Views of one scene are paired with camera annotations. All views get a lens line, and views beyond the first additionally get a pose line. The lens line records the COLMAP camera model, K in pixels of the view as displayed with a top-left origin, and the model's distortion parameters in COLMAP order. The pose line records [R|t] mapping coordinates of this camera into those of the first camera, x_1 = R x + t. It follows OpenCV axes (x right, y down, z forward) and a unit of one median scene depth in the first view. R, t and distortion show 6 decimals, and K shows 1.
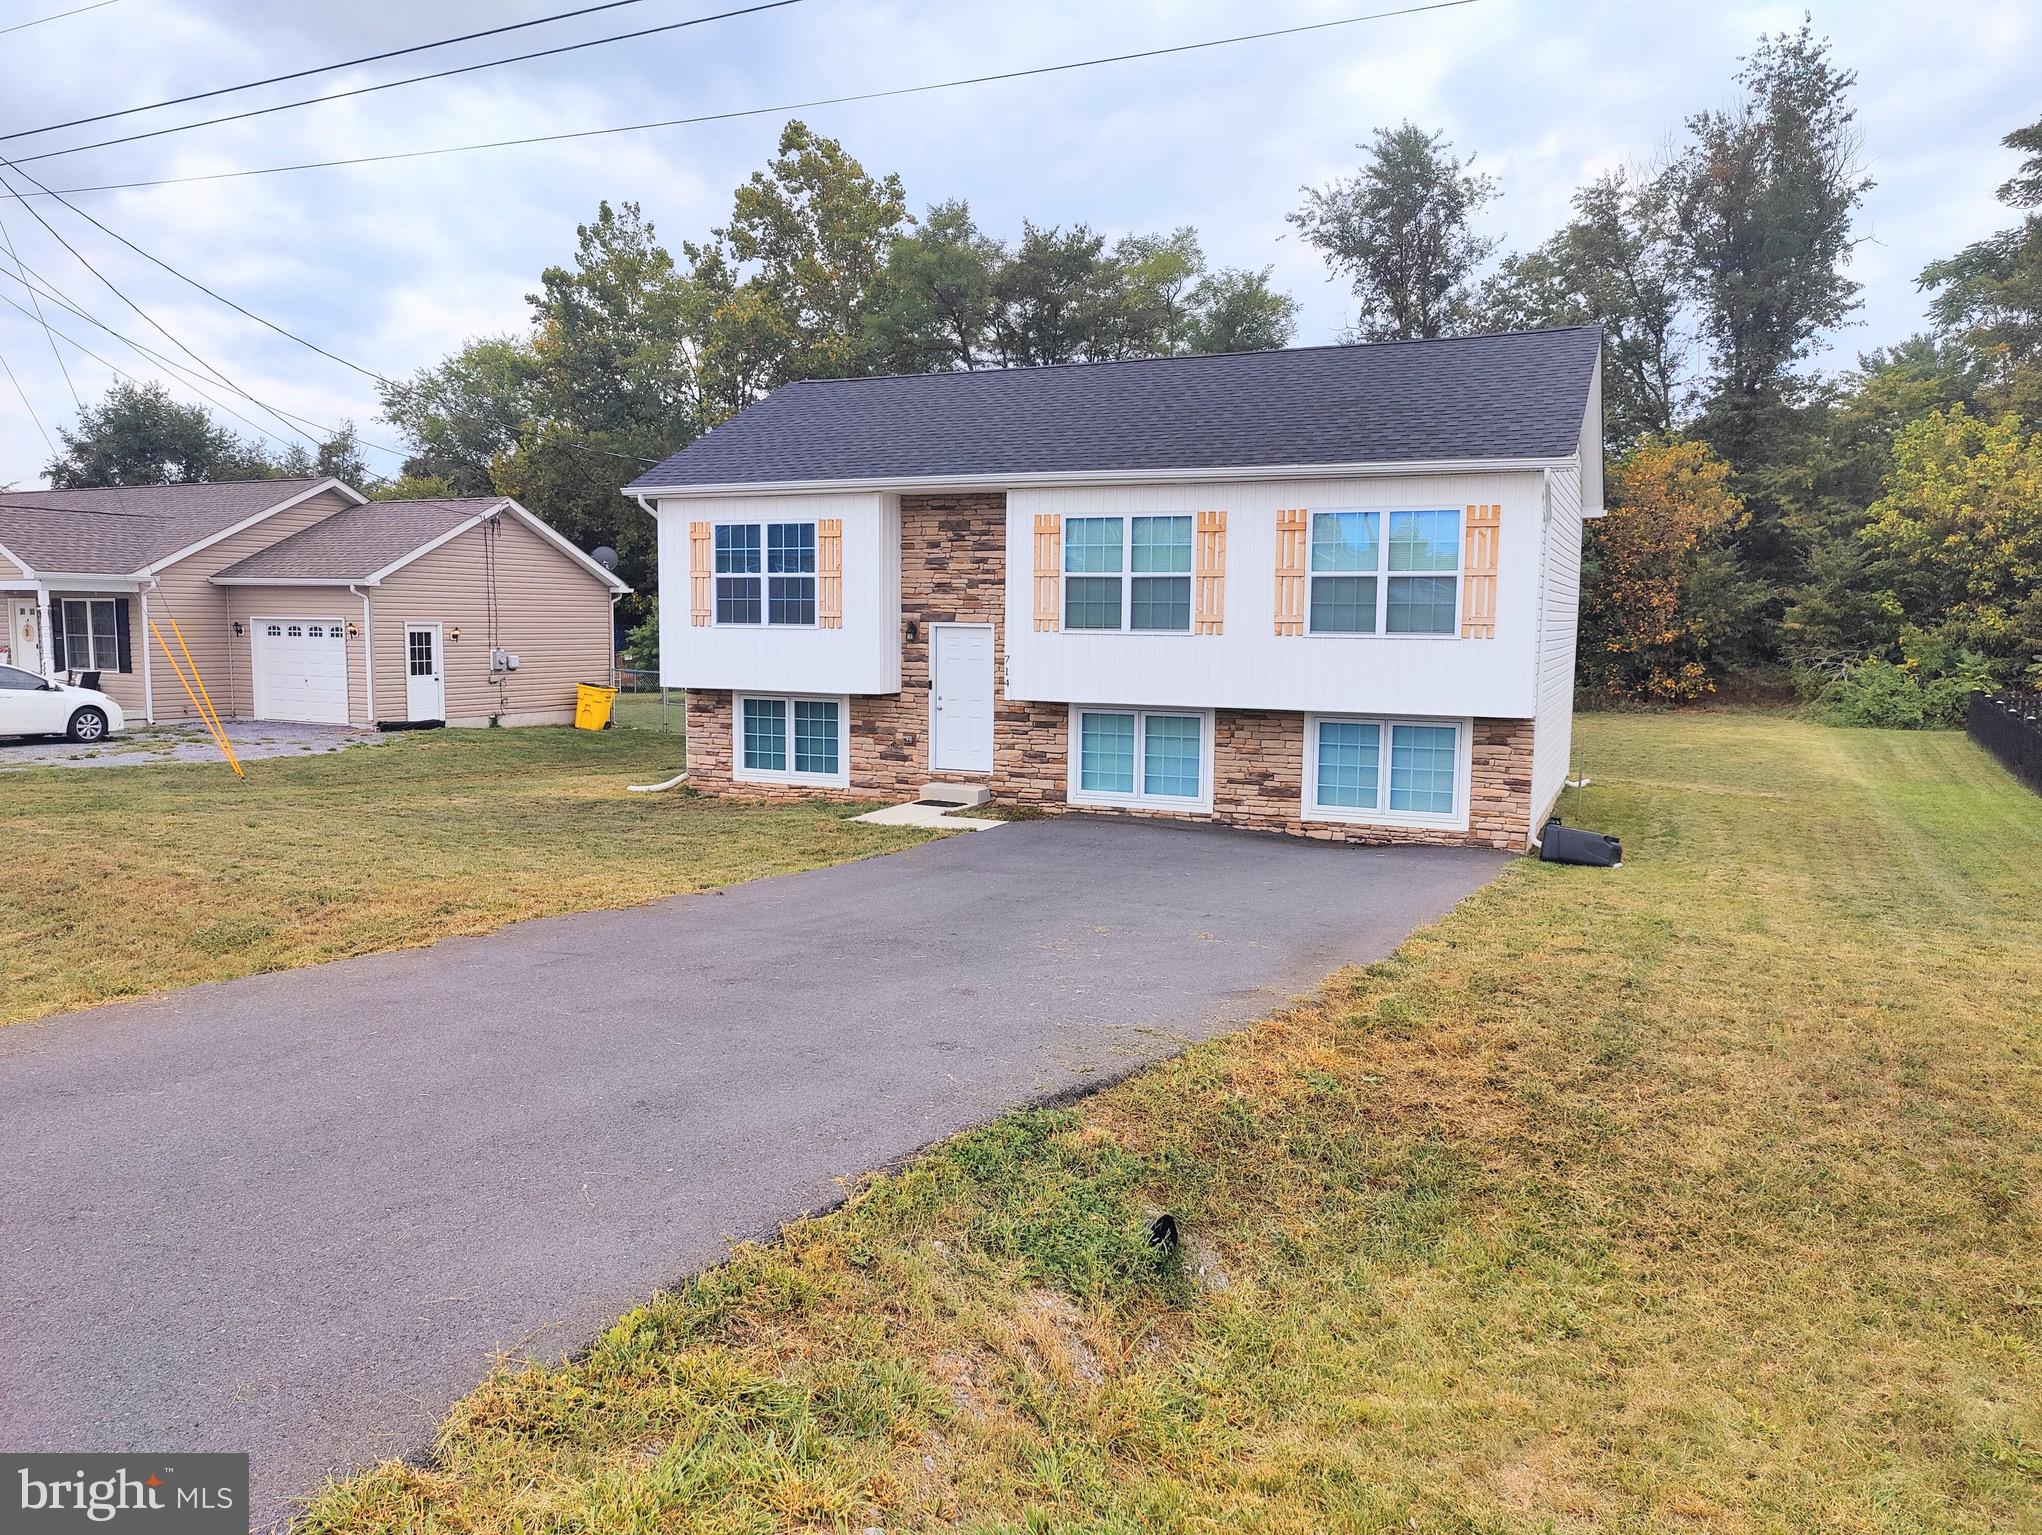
lens RADIAL K [[1401.0, 0, 1021.0], [0, 1401.0, 767.5], [0, 0, 1]] dist [0.006610, 0.004231]
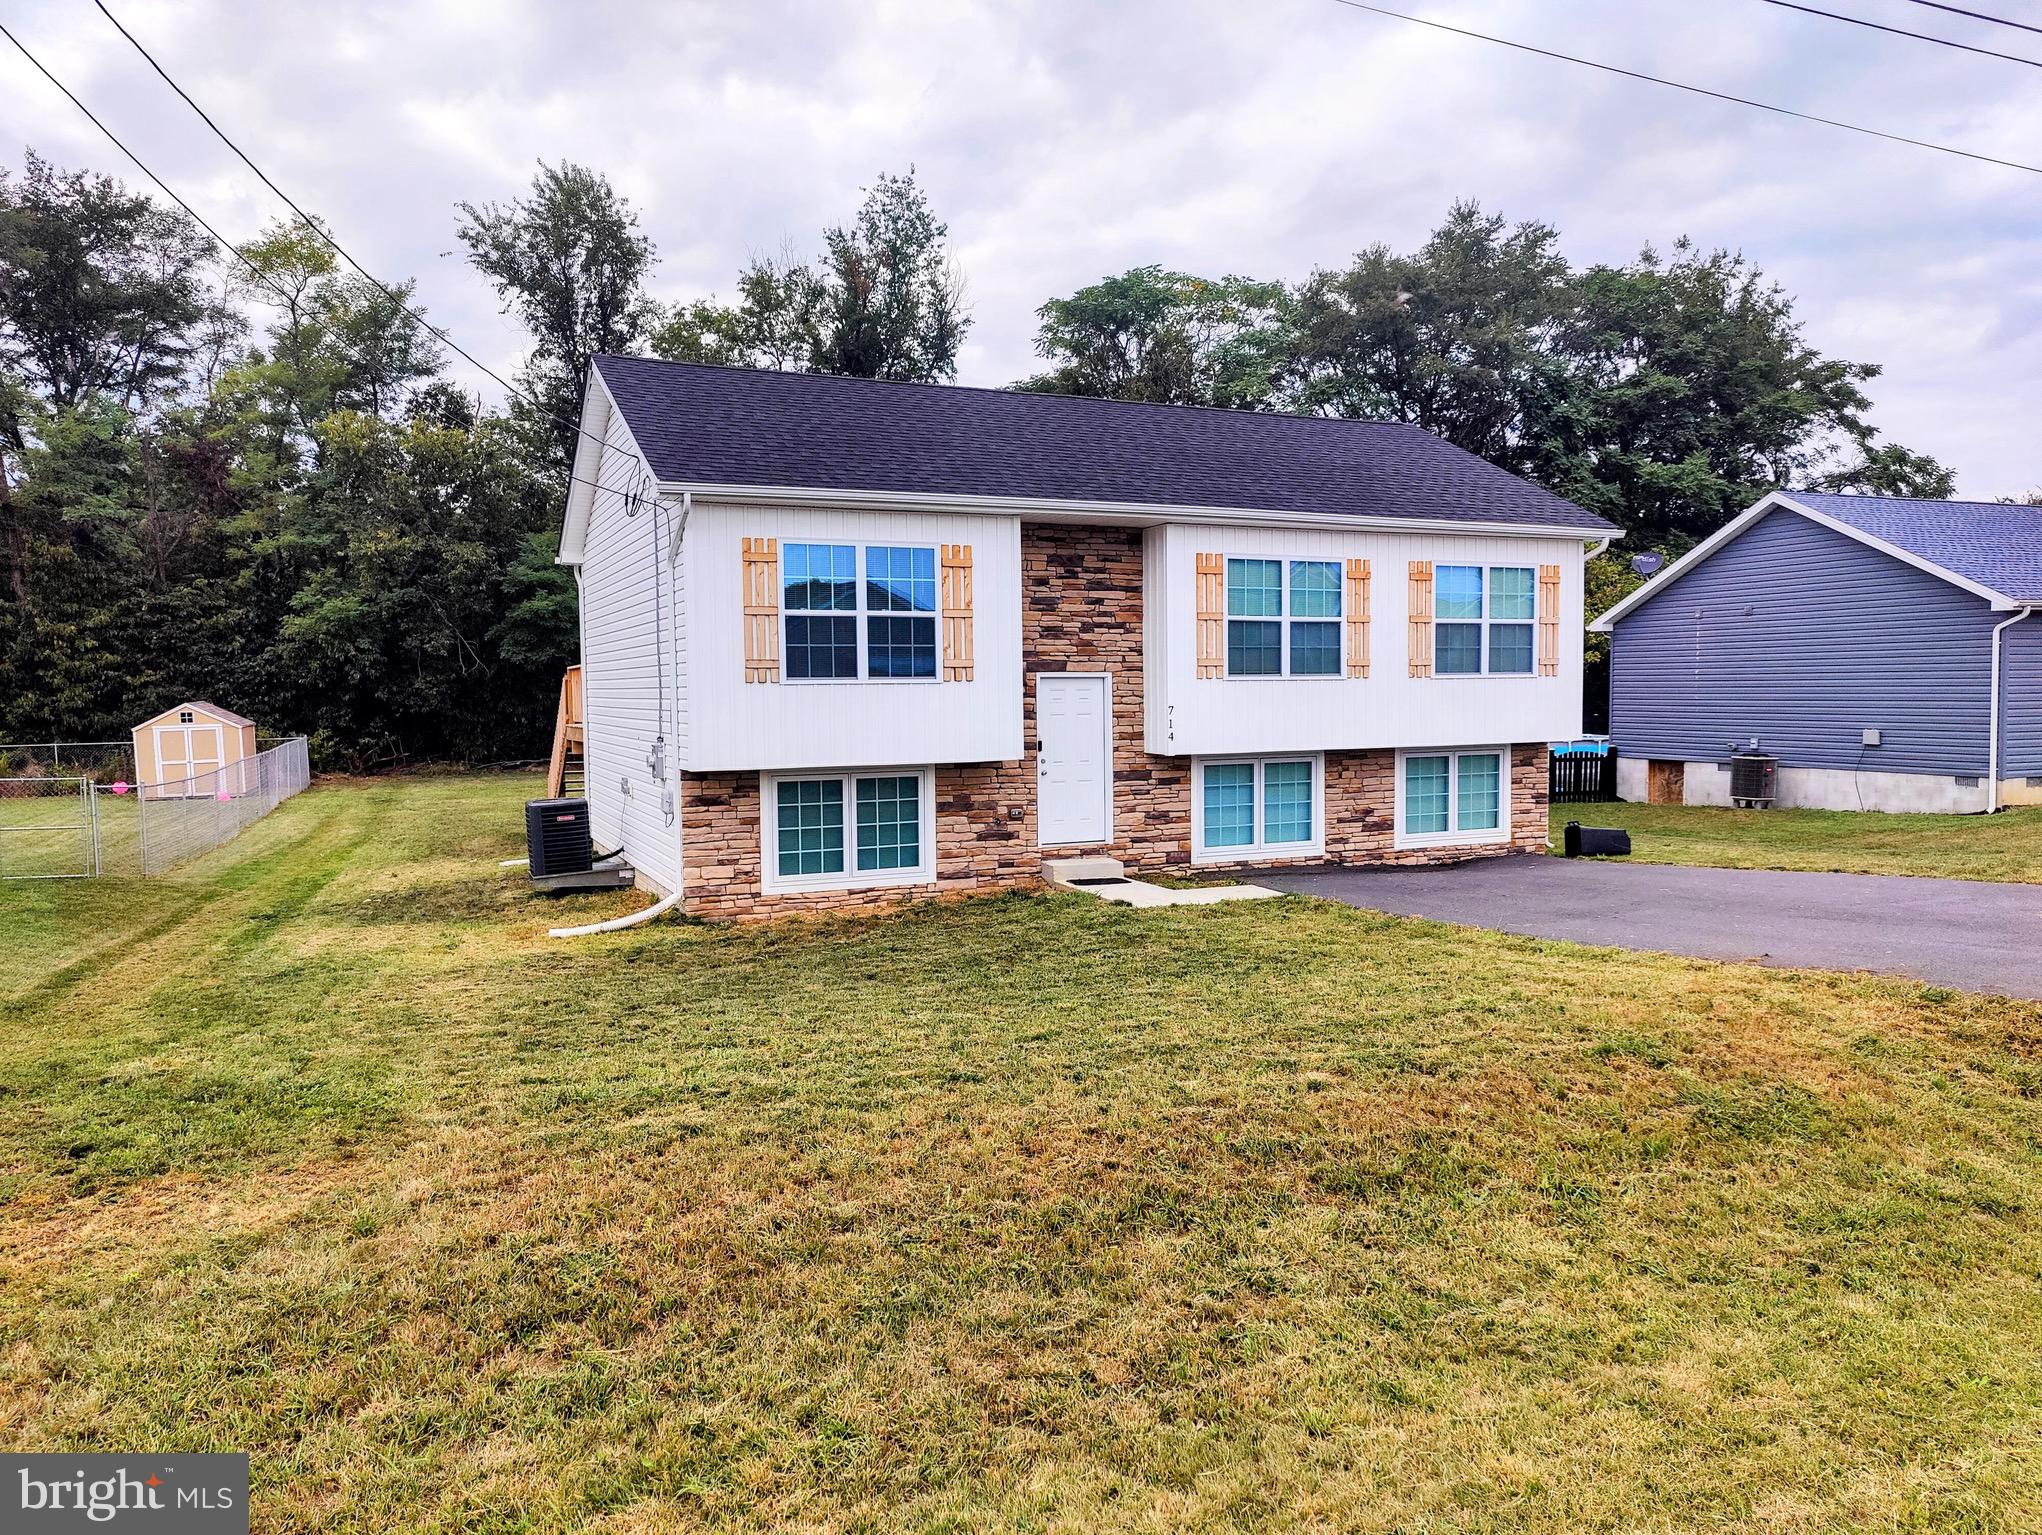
lens RADIAL K [[1401.0, 0, 1021.0], [0, 1401.0, 767.5], [0, 0, 1]] dist [0.006610, 0.004231]
pose [[0.661785, -0.061490, 0.747168, -0.713809], [0.097593, 0.995216, -0.004537, -0.043830], [-0.743314, 0.075921, 0.664620, 0.451731]]
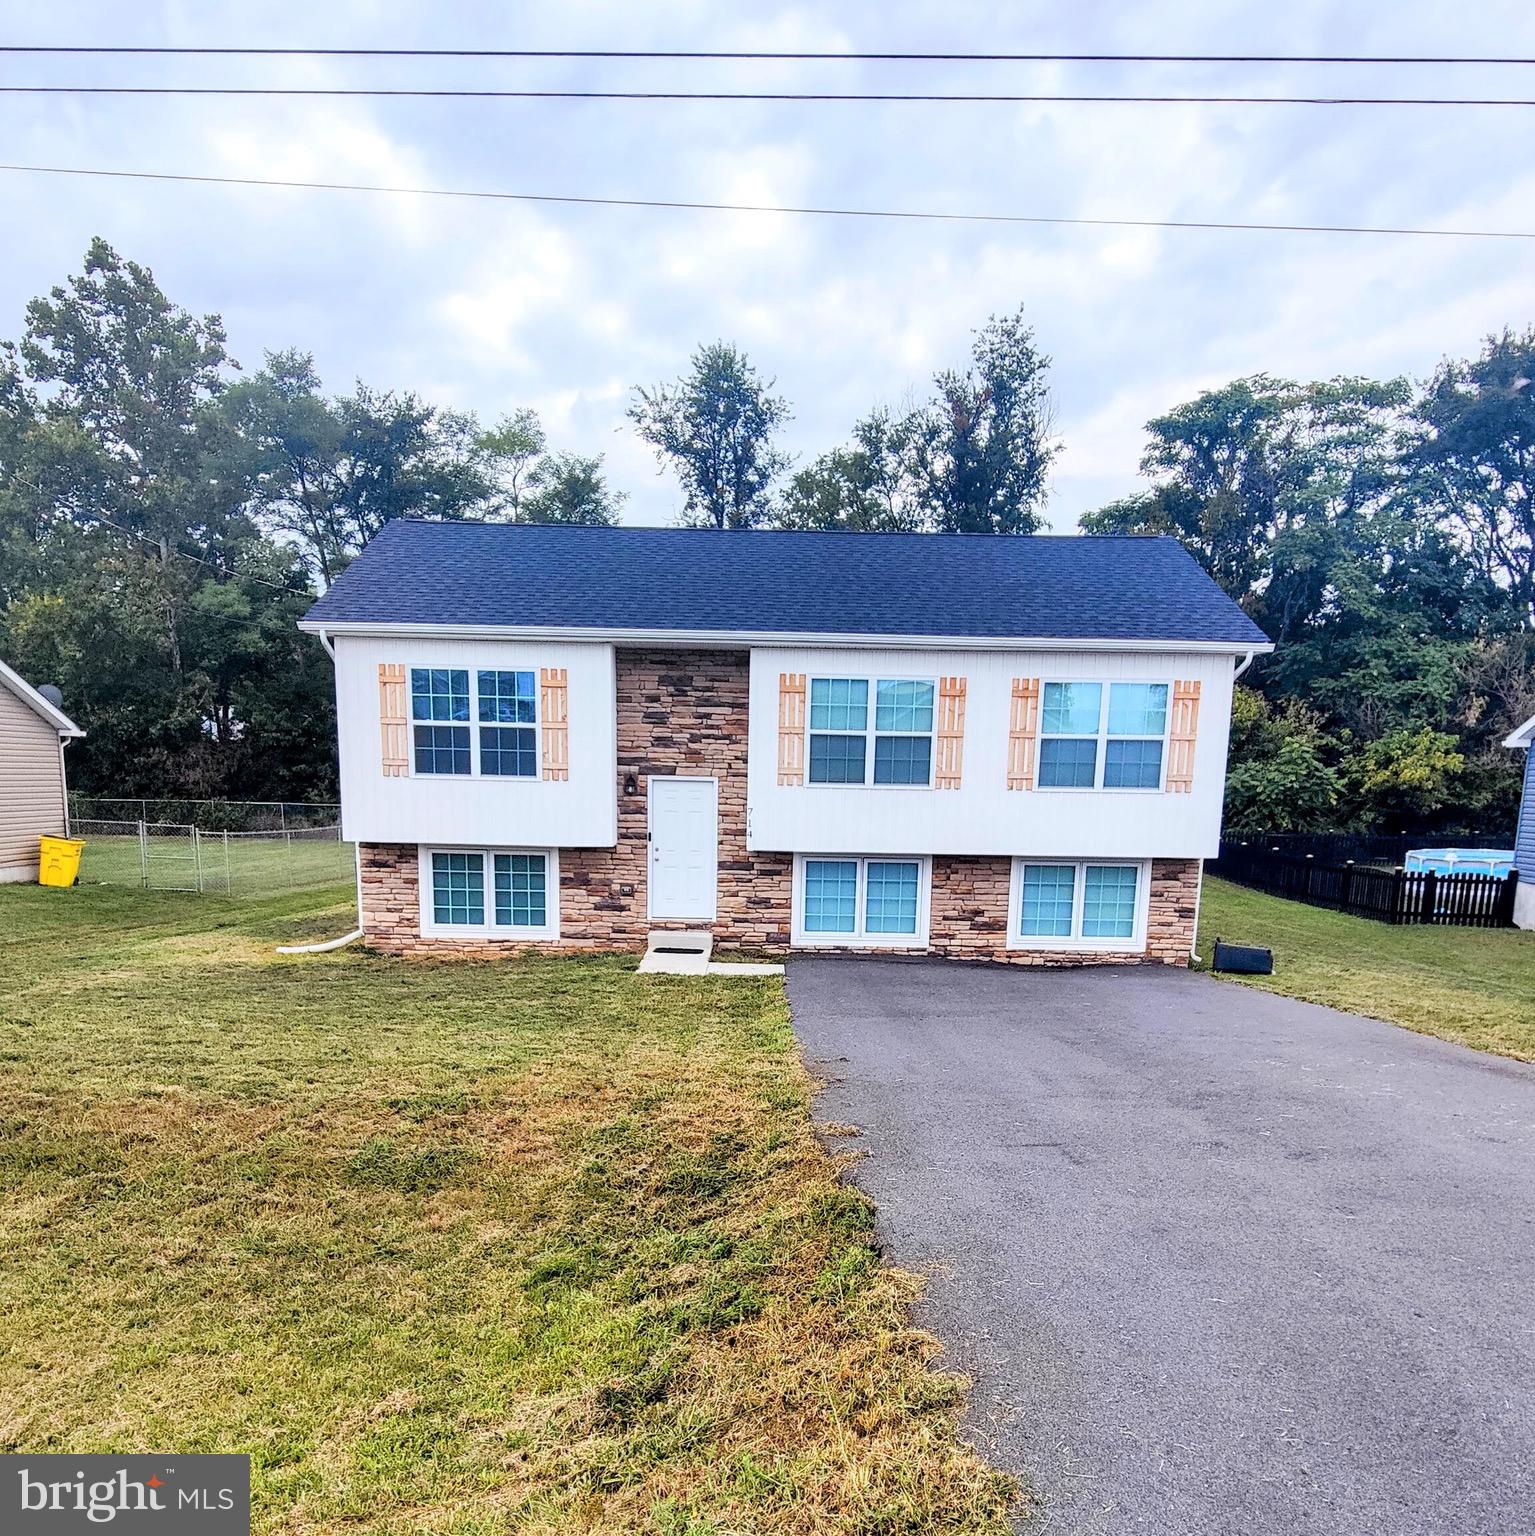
lens RADIAL K [[1157.7, 0, 751.4], [0, 1157.7, 987.3], [0, 0, 1]] dist [0.042085, -0.034022]
pose [[0.912655, -0.065437, 0.403460, -0.353195], [0.033476, 0.995752, 0.085775, -0.019214], [-0.407359, -0.064777, 0.910968, 0.183389]]
